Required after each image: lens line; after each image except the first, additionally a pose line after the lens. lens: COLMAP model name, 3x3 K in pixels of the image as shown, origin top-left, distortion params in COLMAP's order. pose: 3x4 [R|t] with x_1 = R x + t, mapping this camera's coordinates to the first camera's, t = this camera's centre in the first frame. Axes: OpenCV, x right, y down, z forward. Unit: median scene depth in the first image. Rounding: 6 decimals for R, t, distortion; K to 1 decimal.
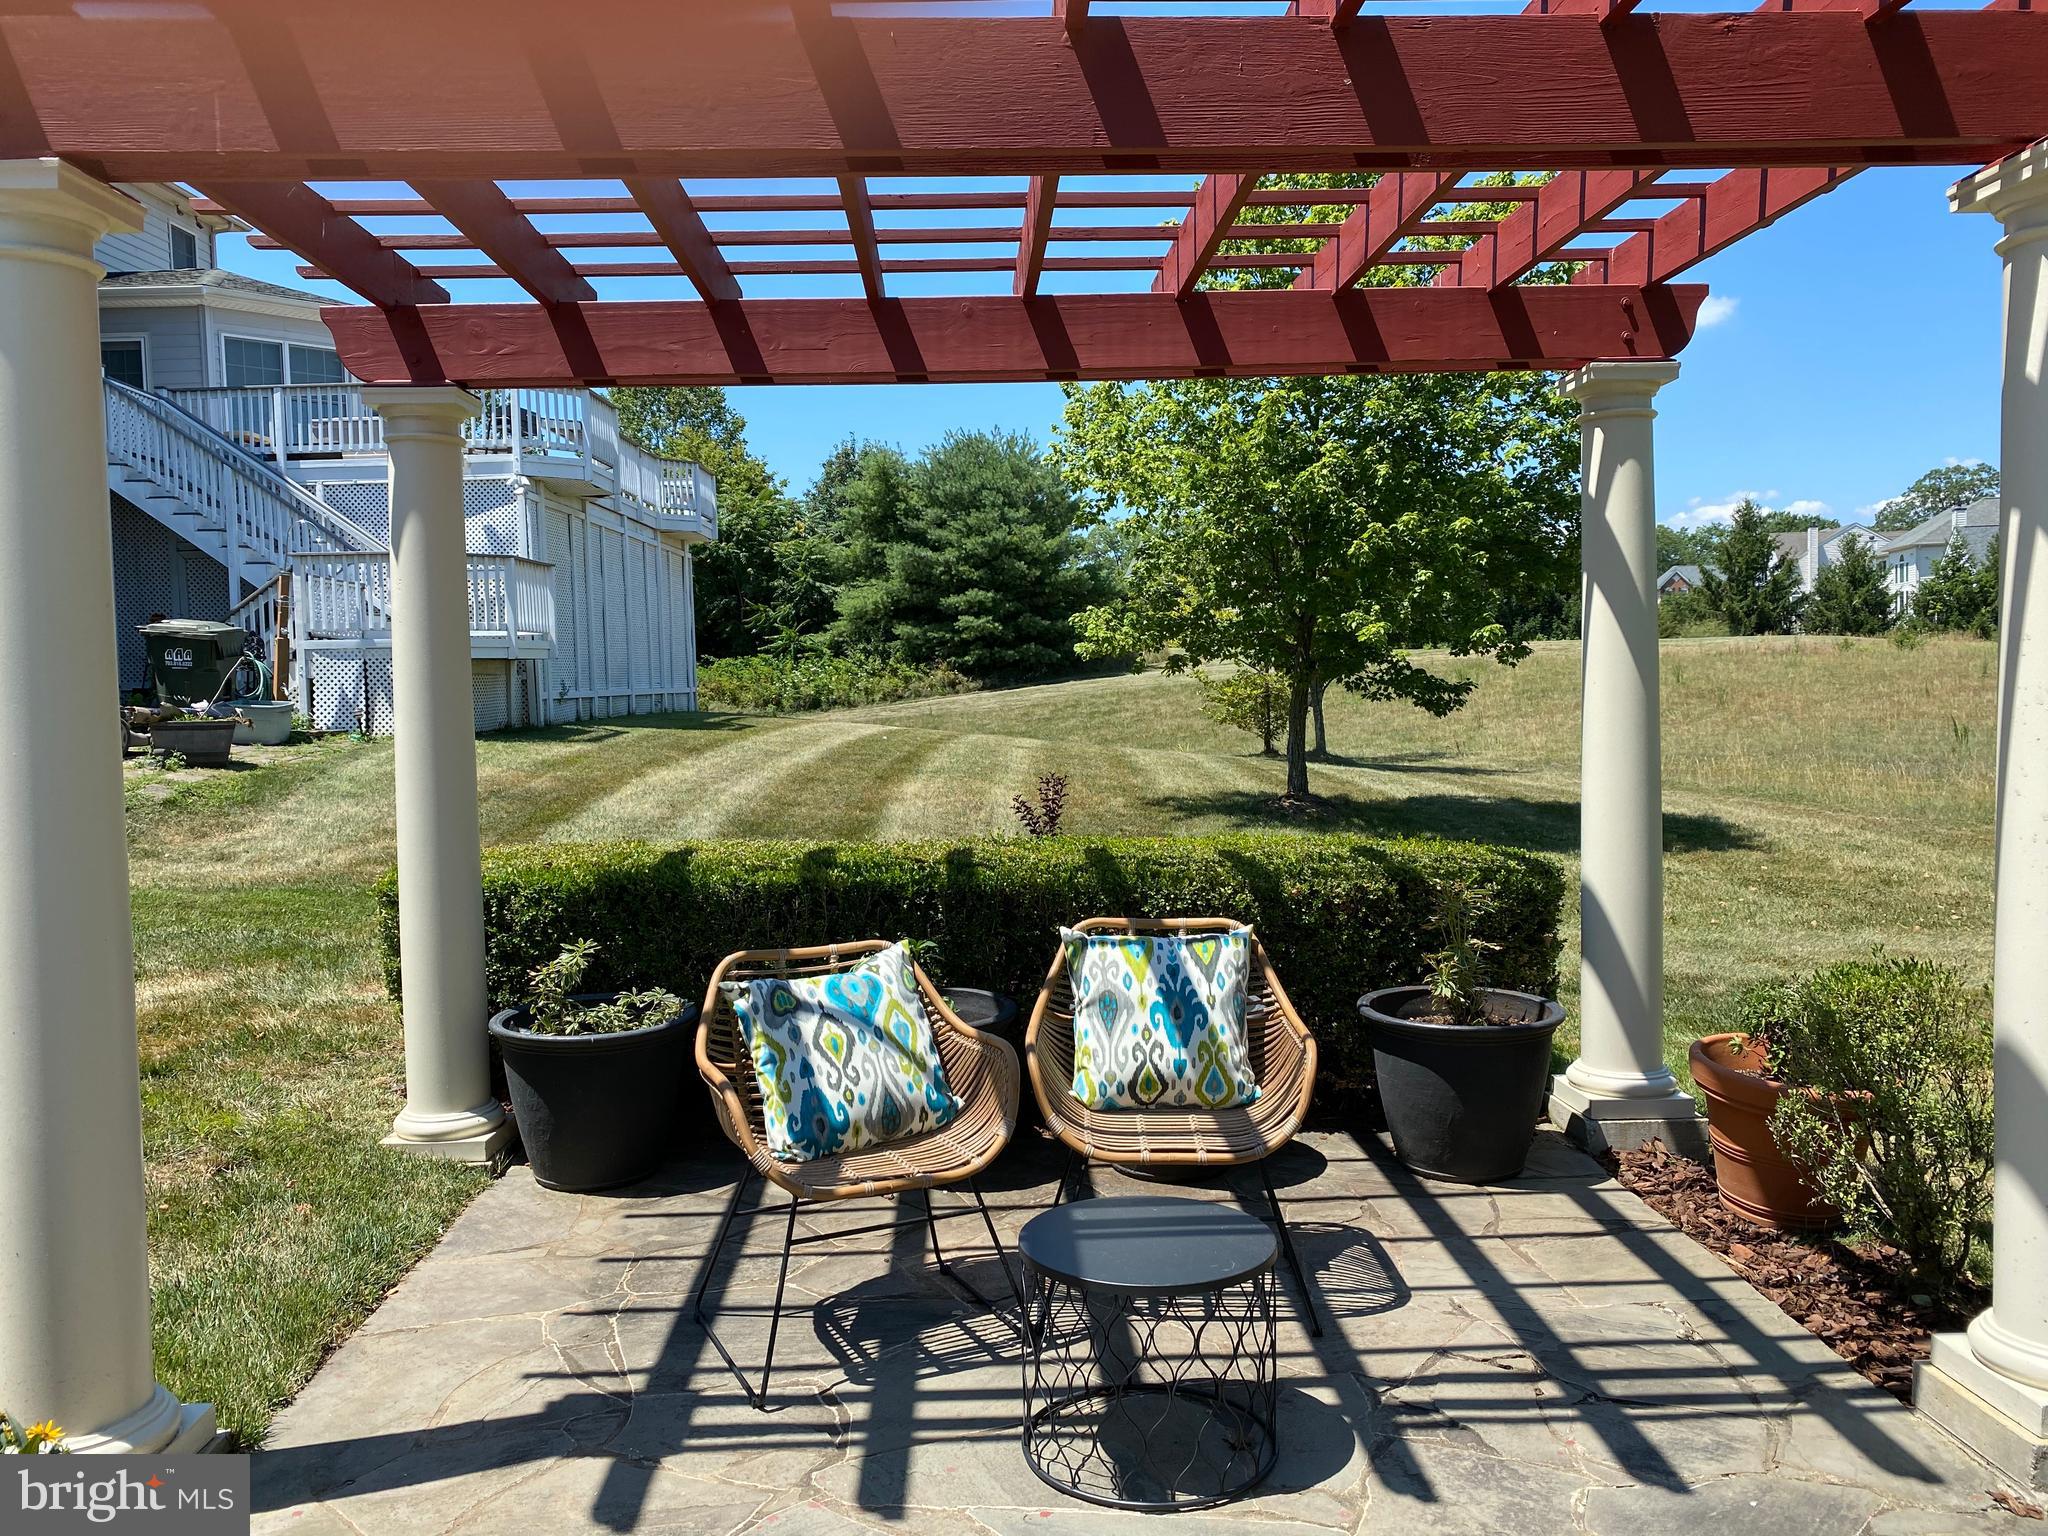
lens RADIAL K [[1588.6, 0, 1024.0], [0, 1588.6, 768.0], [0, 0, 1]] dist [-0.002507, -0.004214]
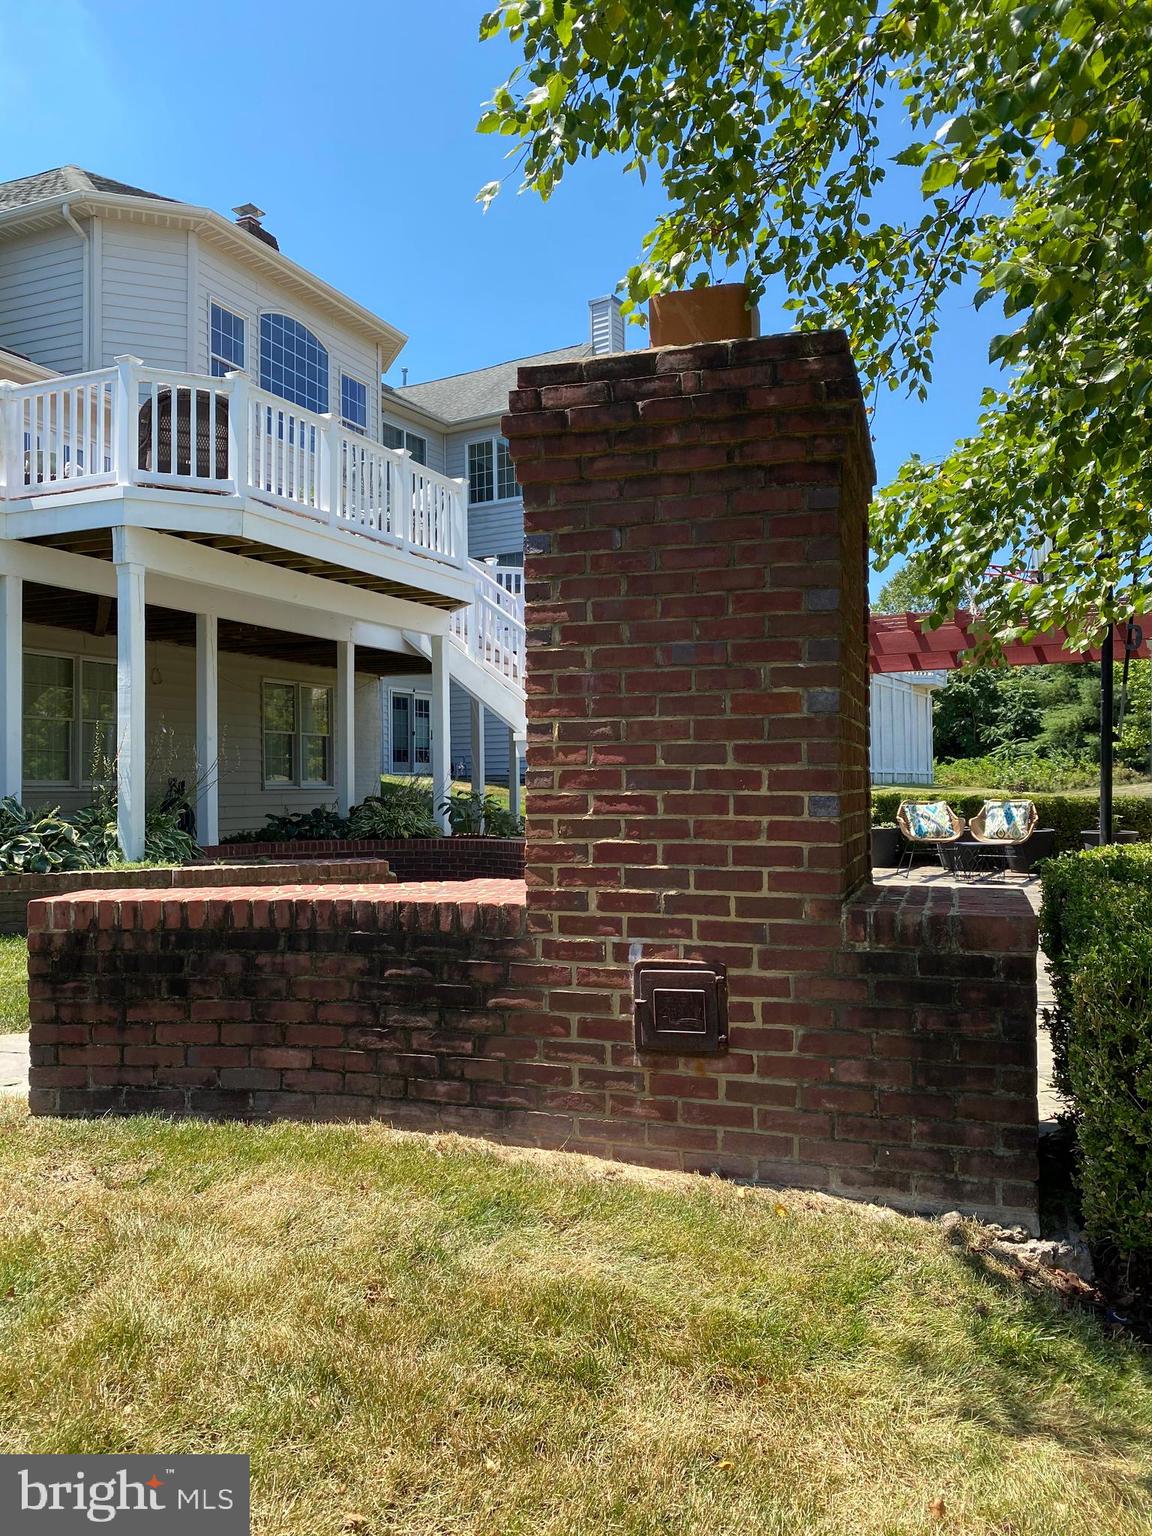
lens RADIAL K [[1191.4, 0, 576.0], [0, 1191.4, 768.0], [0, 0, 1]] dist [-0.002507, -0.004214]
pose [[0.873170, 0.001504, -0.487413, 0.041571], [-0.033621, 0.997799, -0.057149, 0.015528], [0.486255, 0.066288, 0.871299, -0.155499]]
